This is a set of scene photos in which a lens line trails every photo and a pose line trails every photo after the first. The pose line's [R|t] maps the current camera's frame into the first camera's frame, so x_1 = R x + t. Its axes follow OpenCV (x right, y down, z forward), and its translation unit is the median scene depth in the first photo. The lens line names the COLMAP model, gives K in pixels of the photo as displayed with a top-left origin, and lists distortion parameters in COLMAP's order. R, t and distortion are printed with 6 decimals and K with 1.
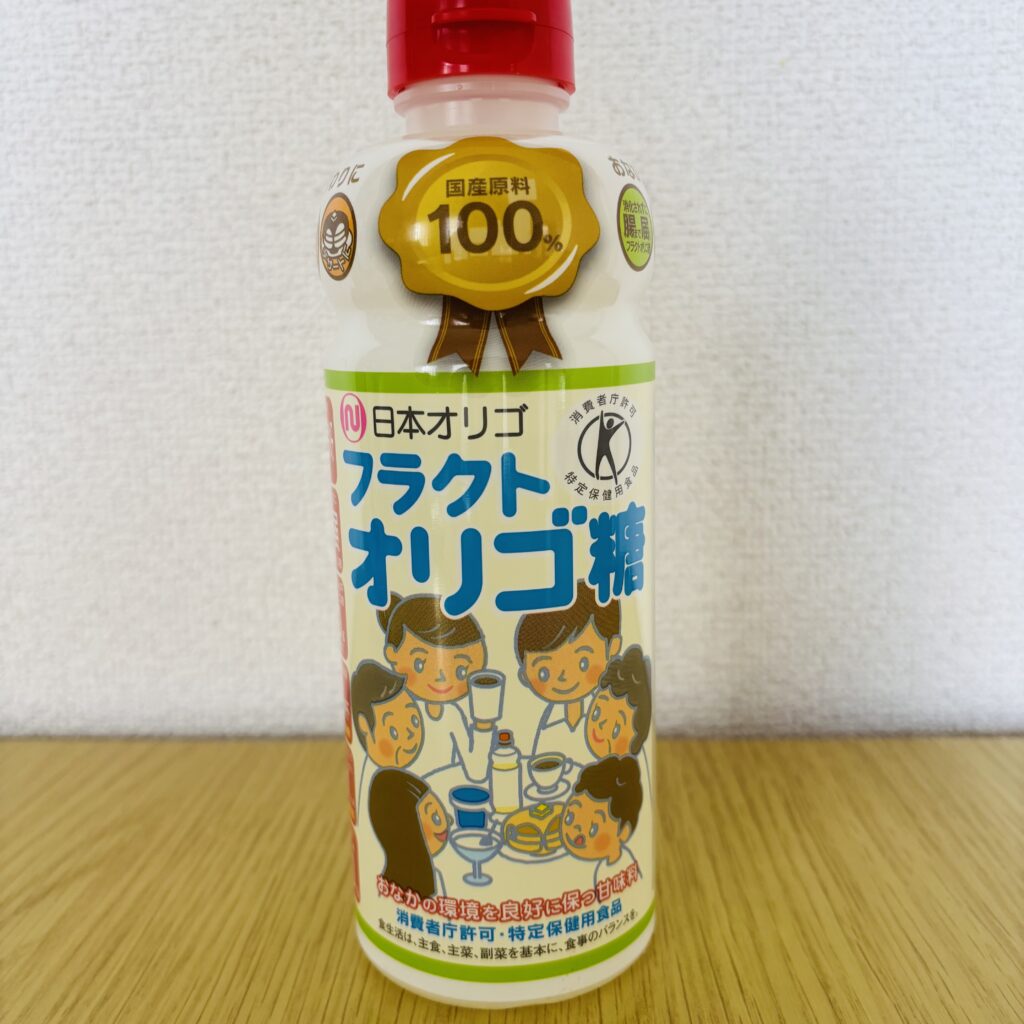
lens RADIAL K [[1113.4, 0, 510.9], [0, 1113.4, 523.8], [0, 0, 1]] dist [-0.021679, 0.018236]
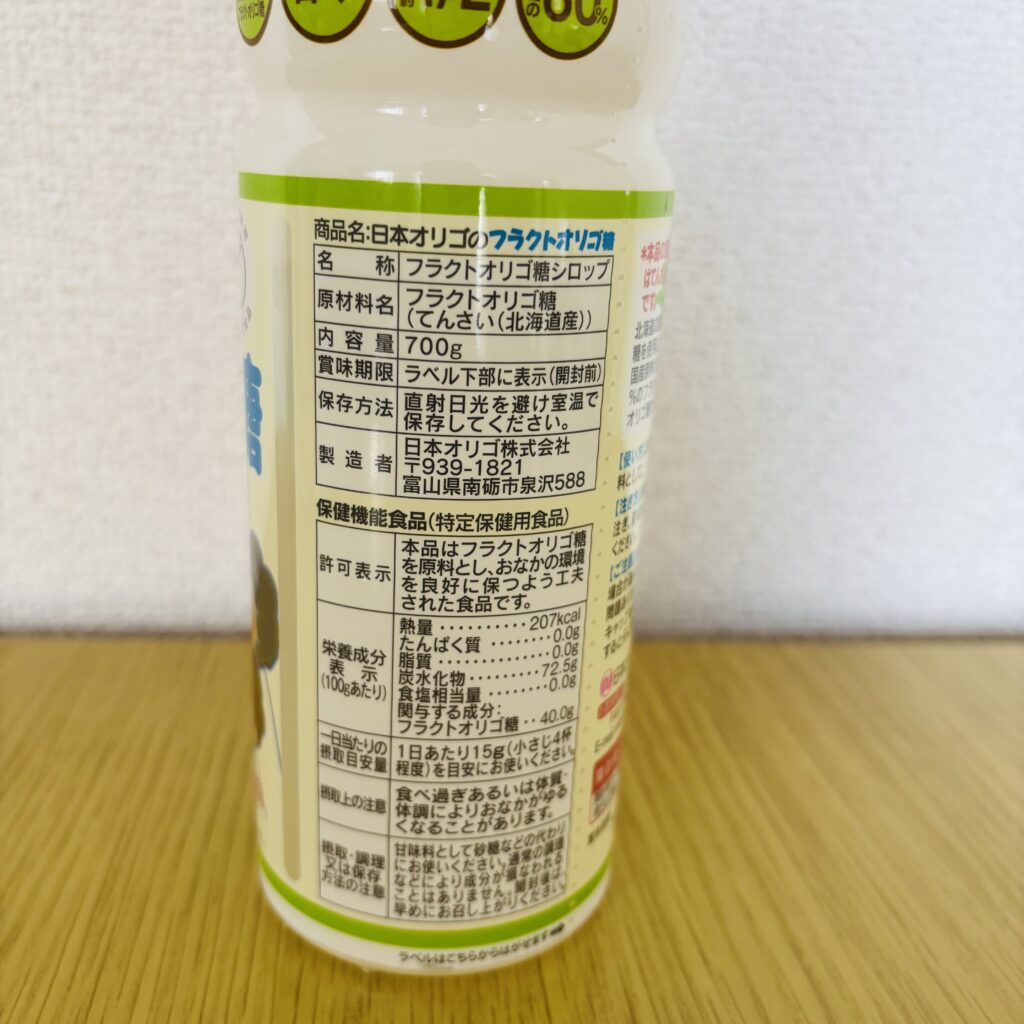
lens RADIAL K [[1113.4, 0, 510.9], [0, 1113.4, 523.8], [0, 0, 1]] dist [-0.021679, 0.018236]
pose [[0.986836, 0.023223, 0.160047, -0.066636], [-0.043471, 0.991304, 0.124200, -0.008862], [-0.155772, -0.129523, 0.979265, 0.186680]]
